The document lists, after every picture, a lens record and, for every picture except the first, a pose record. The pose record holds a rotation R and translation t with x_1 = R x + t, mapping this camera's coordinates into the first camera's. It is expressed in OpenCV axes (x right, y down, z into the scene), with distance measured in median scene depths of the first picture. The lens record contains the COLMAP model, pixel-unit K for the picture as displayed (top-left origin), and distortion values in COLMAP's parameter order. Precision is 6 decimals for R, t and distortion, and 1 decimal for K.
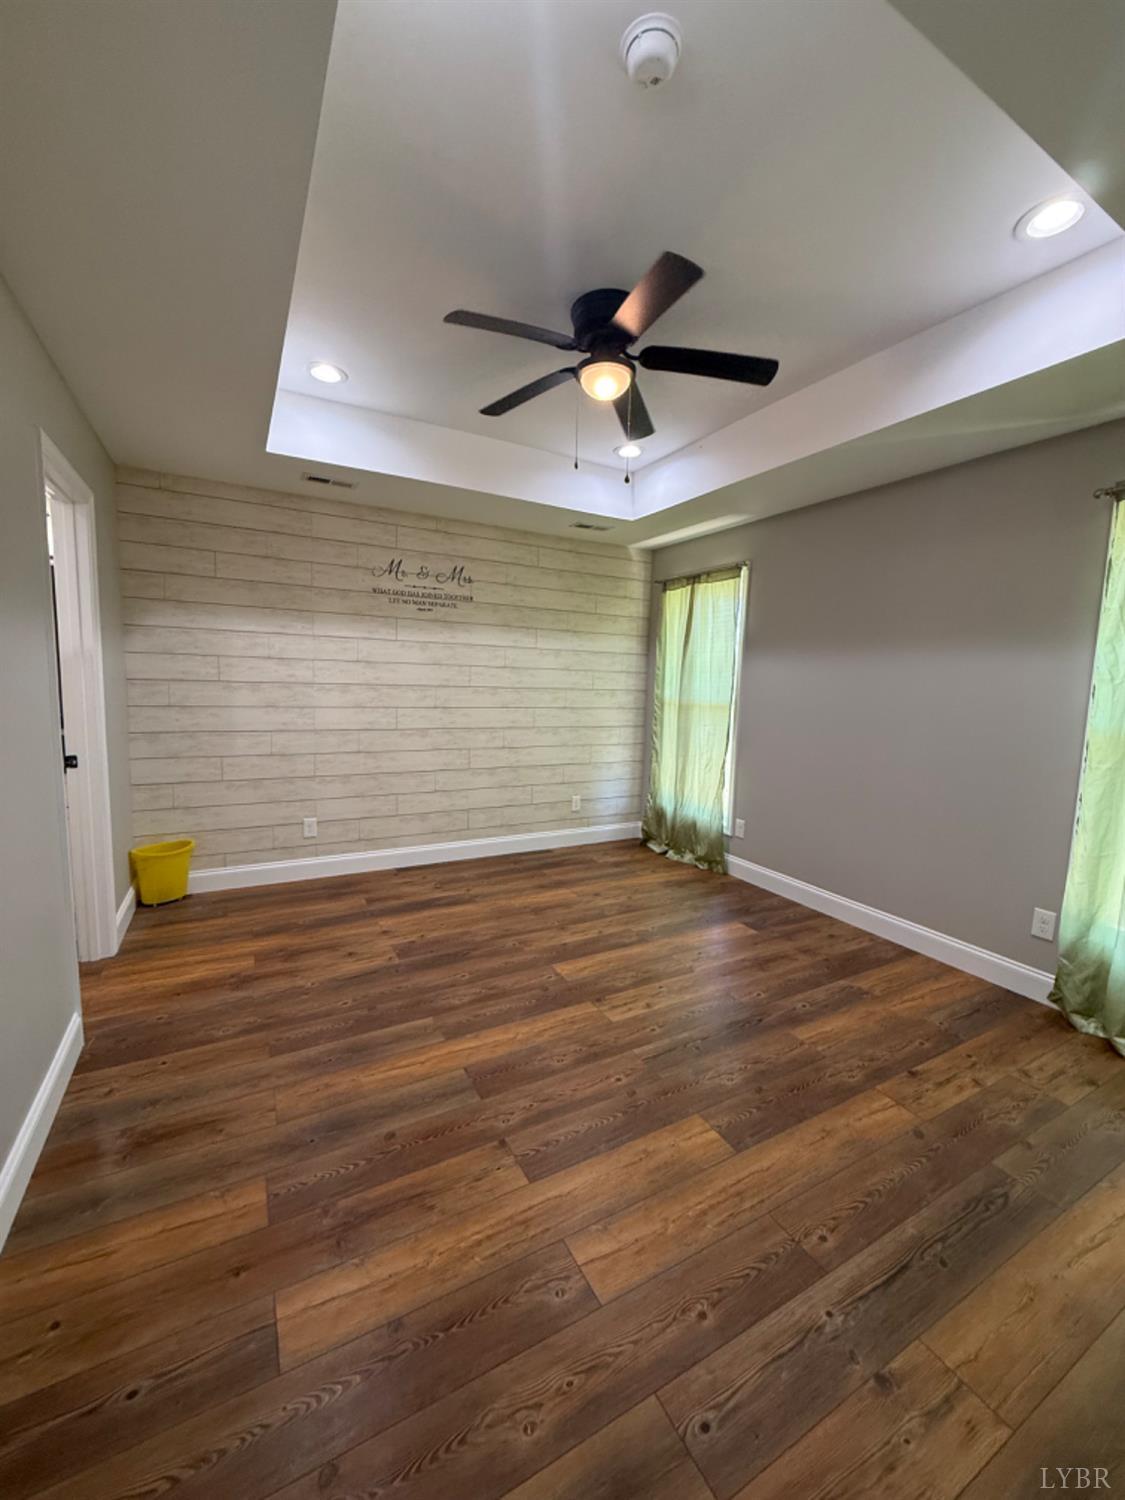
lens RADIAL K [[593.3, 0, 561.6], [0, 593.3, 753.6], [0, 0, 1]] dist [-0.000488, -0.000230]
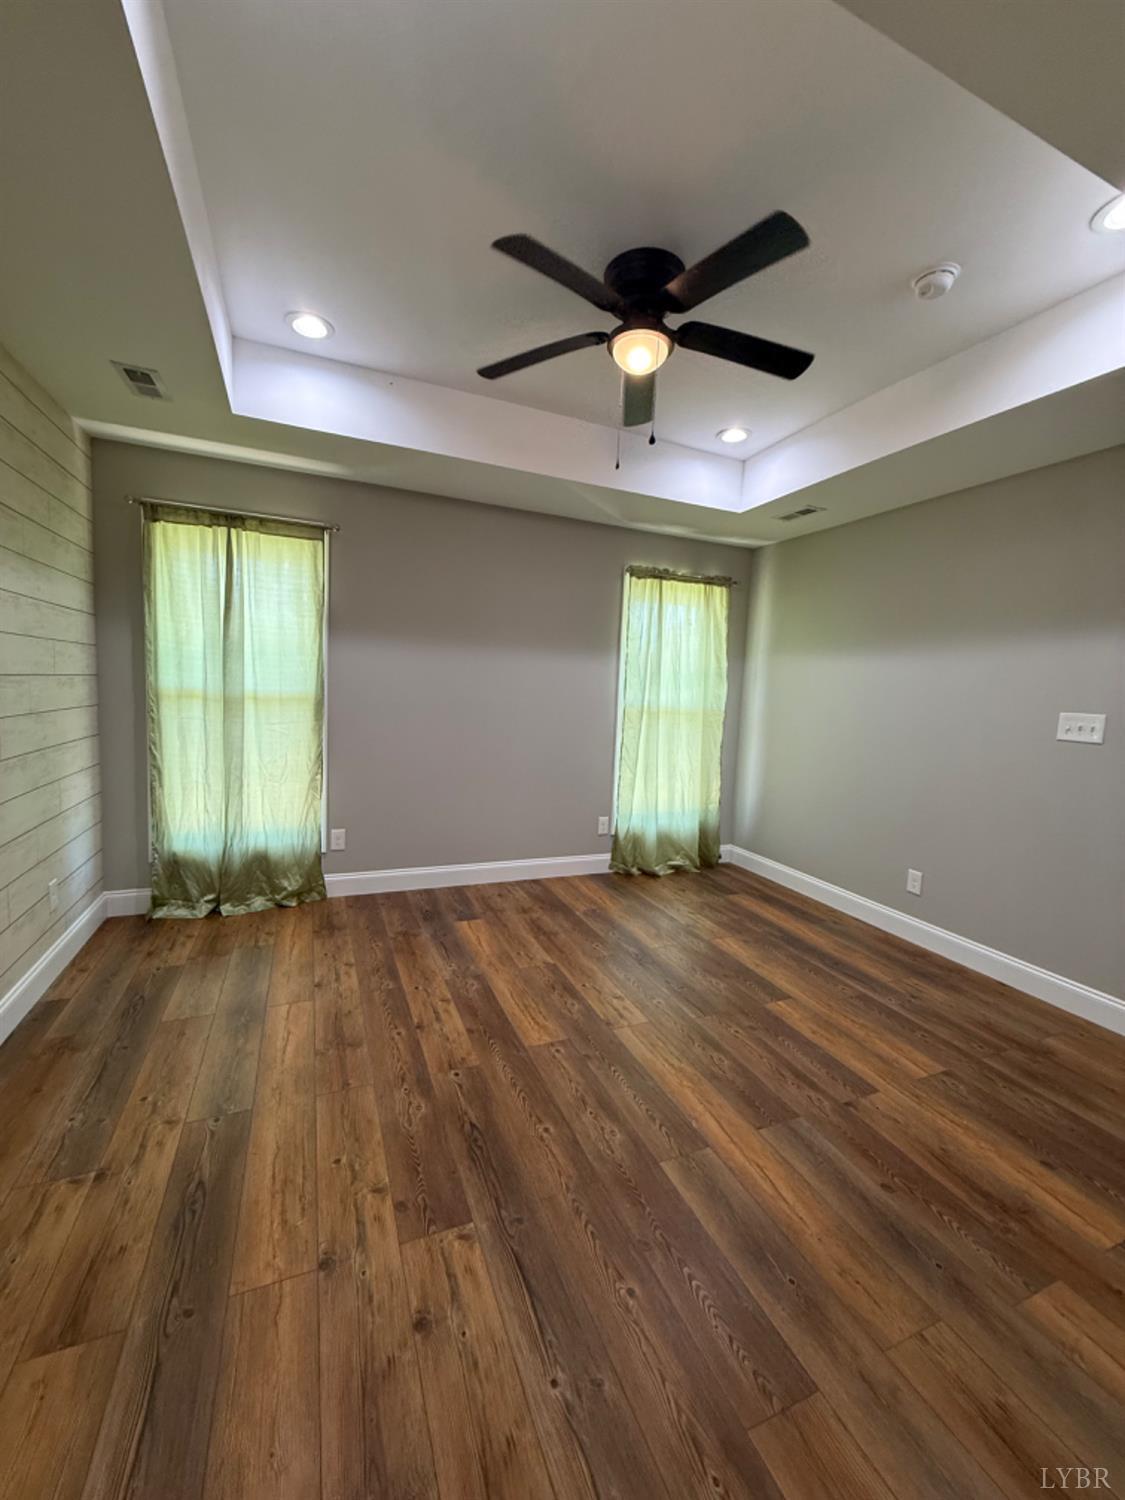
lens RADIAL K [[594.7, 0, 561.2], [0, 594.7, 747.5], [0, 0, 1]] dist [-0.000752, 0.000094]
pose [[0.105731, -0.125207, 0.986481, -0.672326], [0.080940, 0.989833, 0.116957, -0.108384], [-0.991095, 0.067480, 0.114790, 0.773589]]
